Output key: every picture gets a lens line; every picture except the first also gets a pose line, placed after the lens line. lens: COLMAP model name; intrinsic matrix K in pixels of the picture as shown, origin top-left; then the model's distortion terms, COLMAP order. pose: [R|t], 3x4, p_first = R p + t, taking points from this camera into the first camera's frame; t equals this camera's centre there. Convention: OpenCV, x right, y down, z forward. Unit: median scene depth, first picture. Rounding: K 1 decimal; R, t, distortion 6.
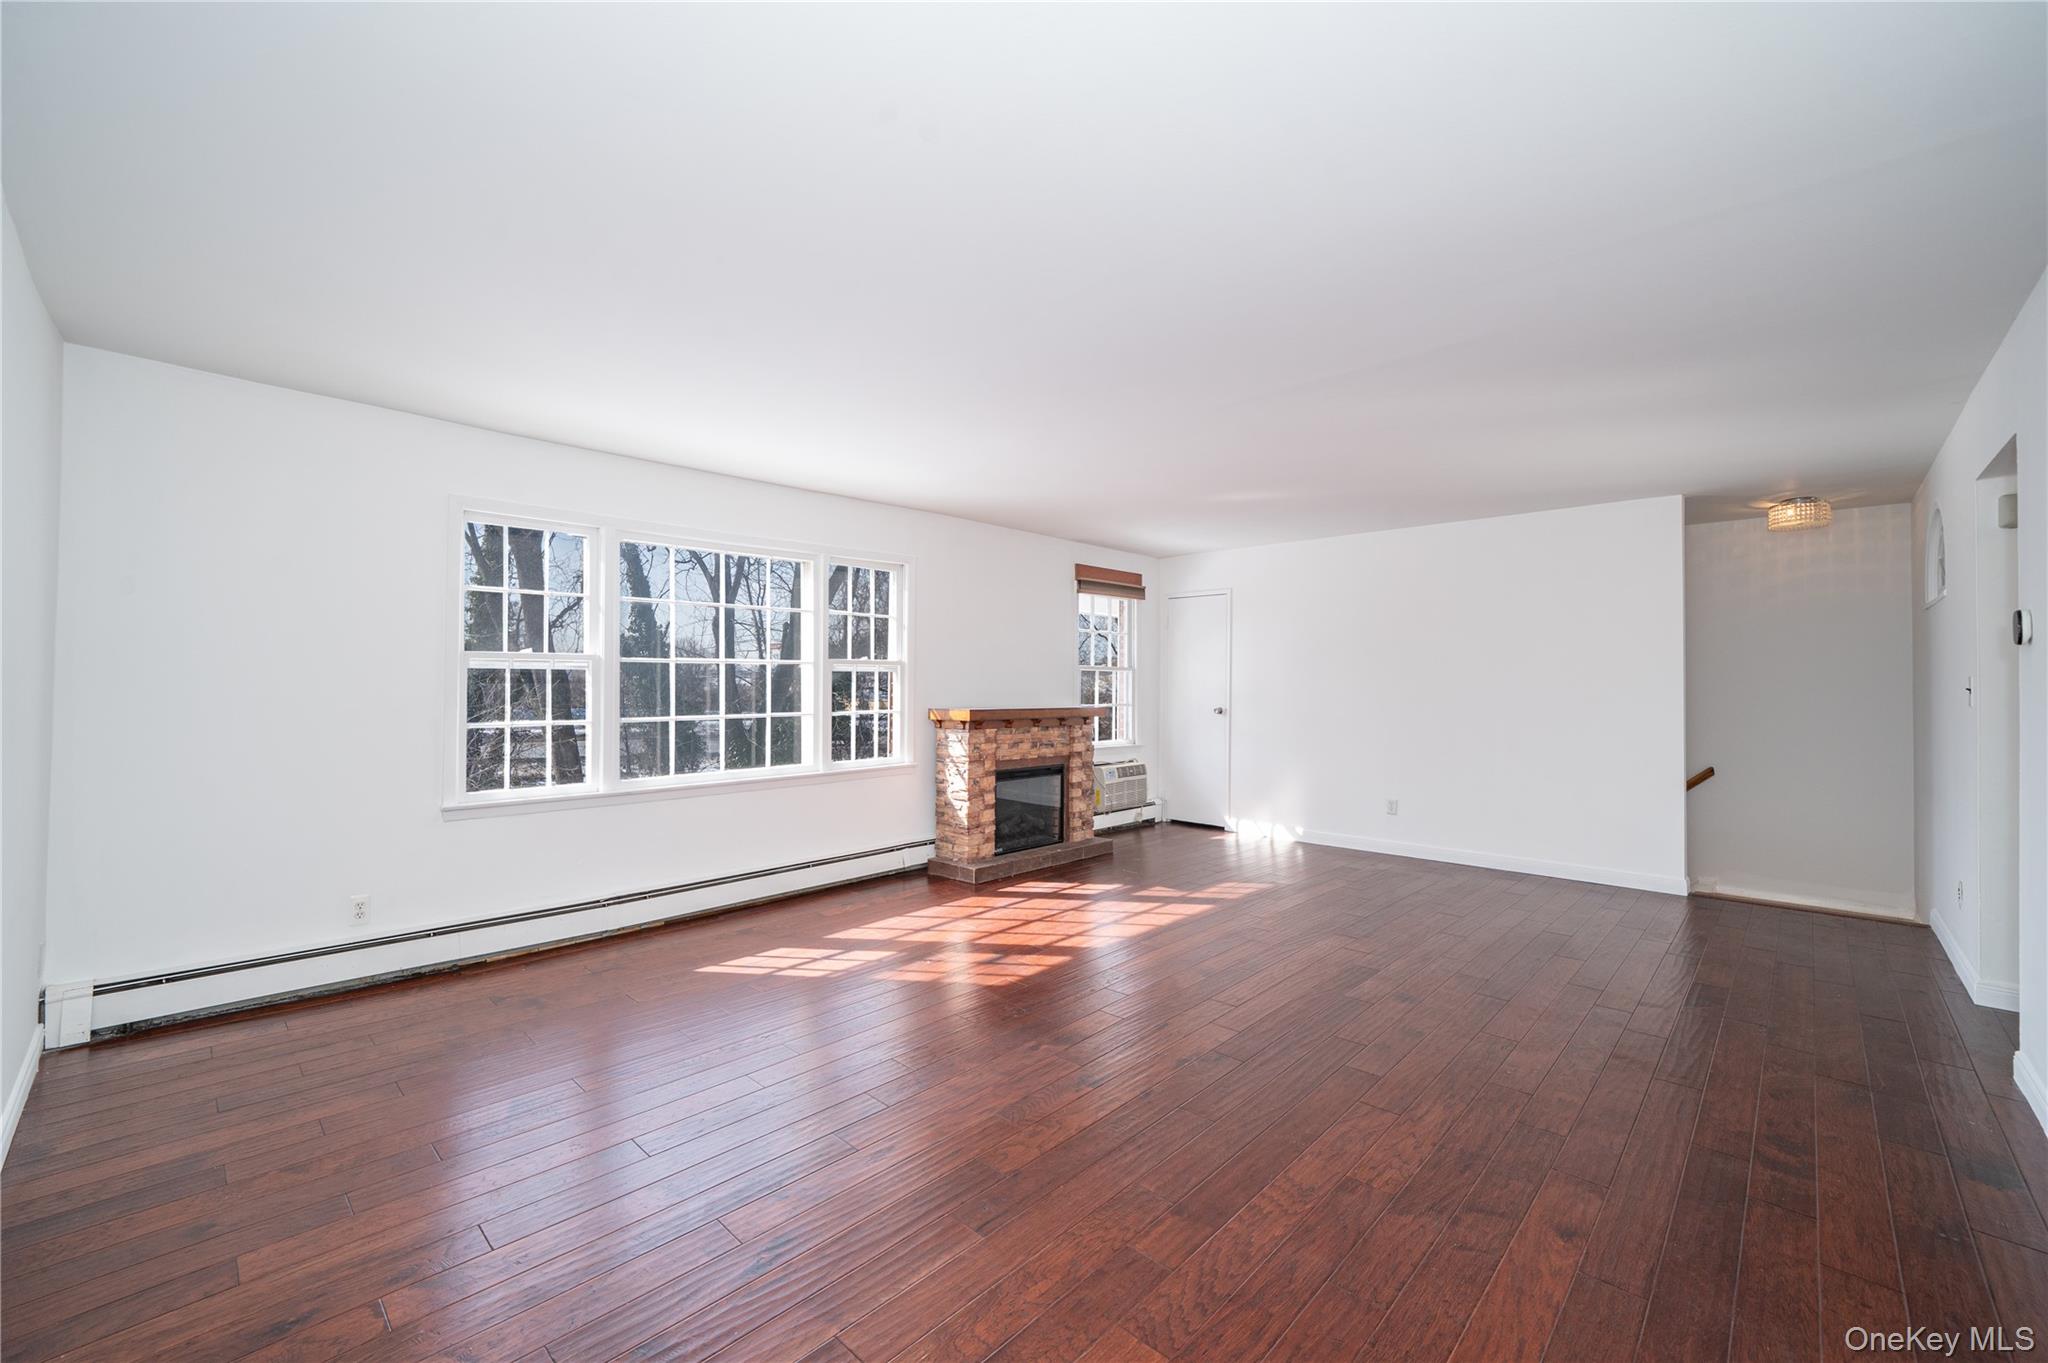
lens RADIAL K [[823.7, 0, 1022.8], [0, 823.7, 680.4], [0, 0, 1]] dist [-0.009390, -0.000327]
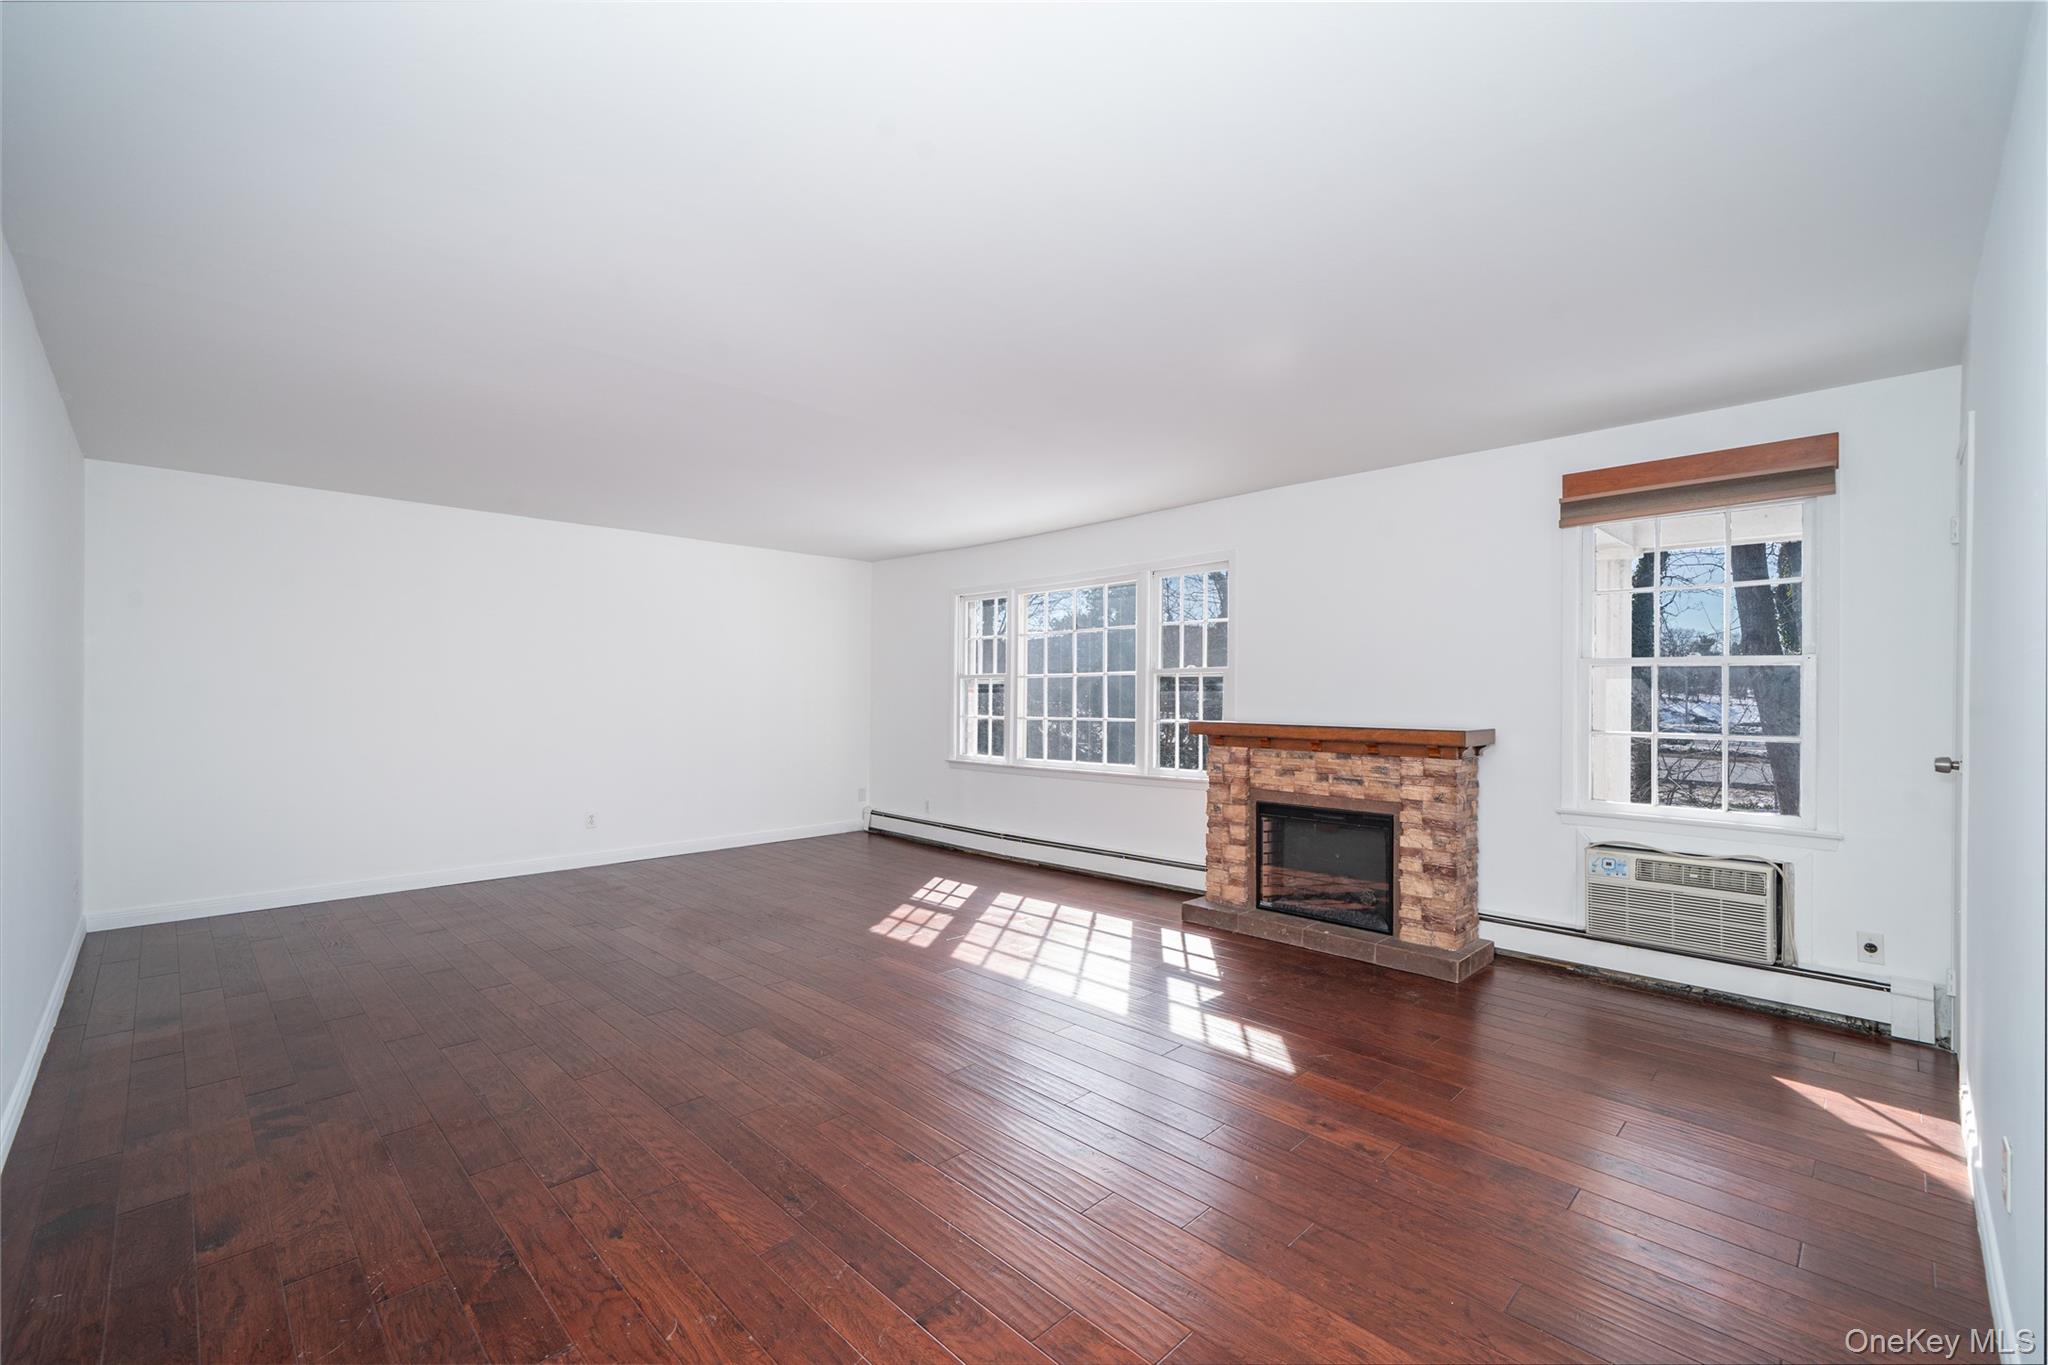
lens RADIAL K [[874.3, 0, 1024.0], [0, 874.3, 693.6], [0, 0, 1]] dist [0.004420, 0.000508]
pose [[-0.030892, -0.001498, -0.999522, 0.831935], [0.003384, 0.999993, -0.001604, 0.006495], [0.999517, -0.003432, -0.030886, 0.812929]]
